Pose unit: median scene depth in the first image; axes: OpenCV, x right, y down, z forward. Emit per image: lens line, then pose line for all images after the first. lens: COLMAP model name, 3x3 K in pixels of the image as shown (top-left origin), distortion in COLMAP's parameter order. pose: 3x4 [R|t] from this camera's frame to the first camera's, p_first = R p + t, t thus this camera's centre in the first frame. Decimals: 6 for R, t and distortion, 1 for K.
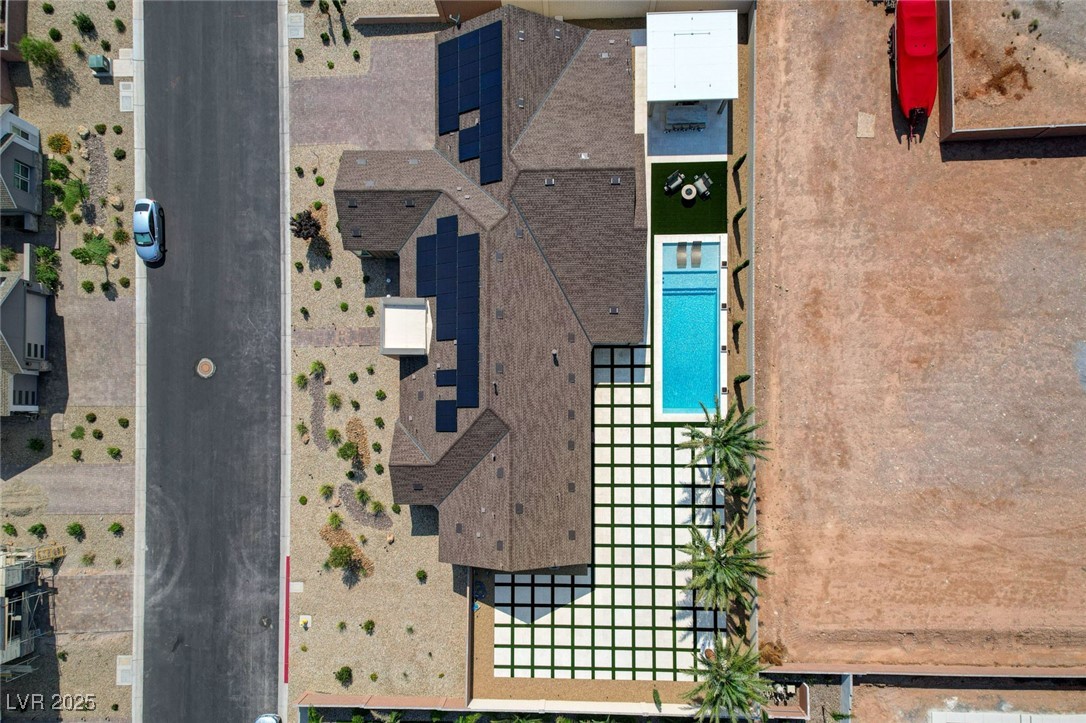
lens RADIAL K [[672.0, 0, 560.8], [0, 672.0, 406.5], [0, 0, 1]] dist [0.082046, -0.050799]
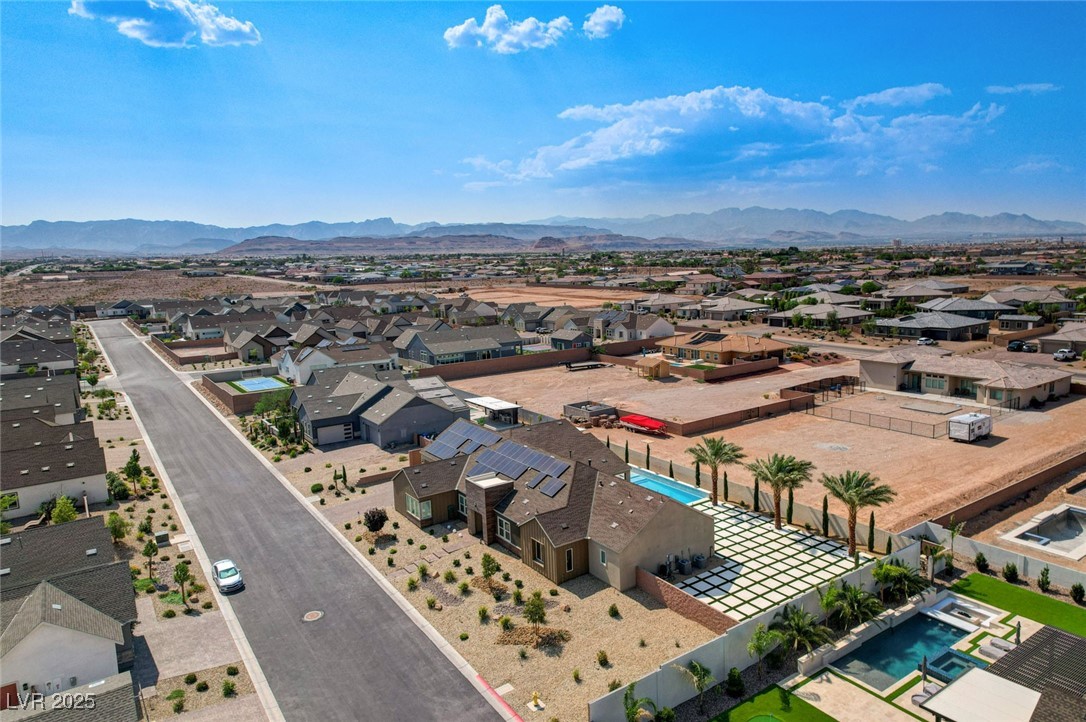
lens RADIAL K [[683.5, 0, 582.3], [0, 683.5, 390.6], [0, 0, 1]] dist [0.084830, -0.056446]
pose [[0.806670, -0.101653, 0.582194, -0.792998], [0.590836, 0.162044, -0.790351, 0.960634], [-0.014000, 0.981534, 0.190776, 0.504971]]
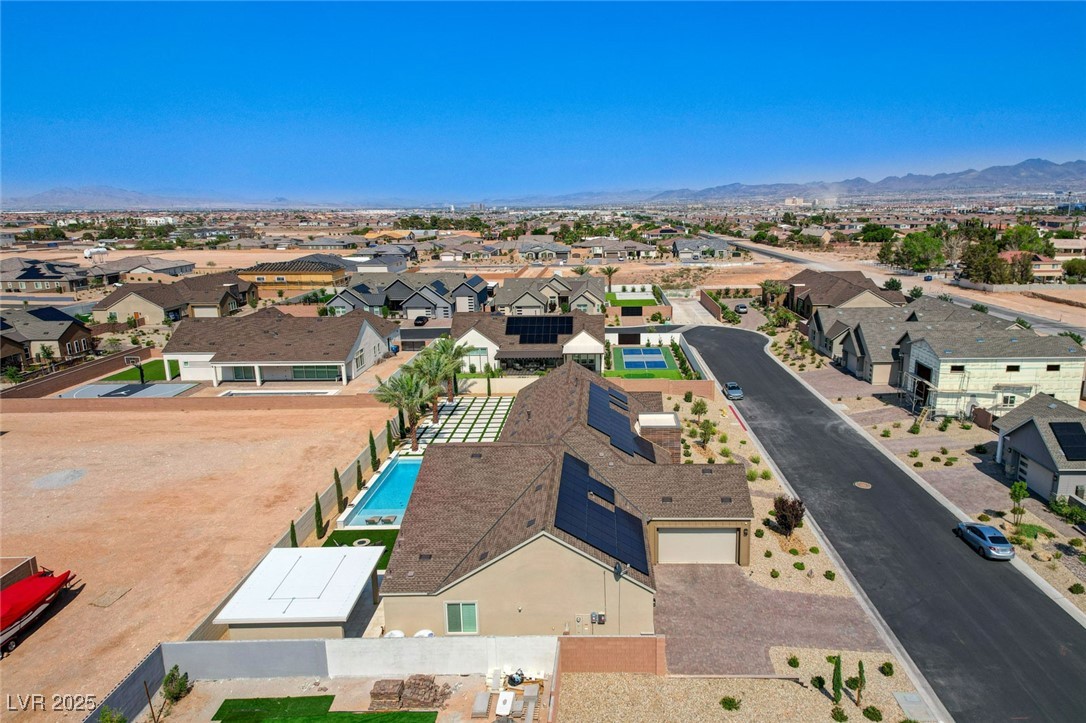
lens RADIAL K [[691.7, 0, 584.5], [0, 691.7, 386.9], [0, 0, 1]] dist [0.082903, -0.050271]
pose [[-0.998570, 0.041268, 0.033989, -0.138142], [0.023059, -0.241133, 0.970218, -1.134261], [0.048235, 0.969614, 0.239837, 0.598569]]
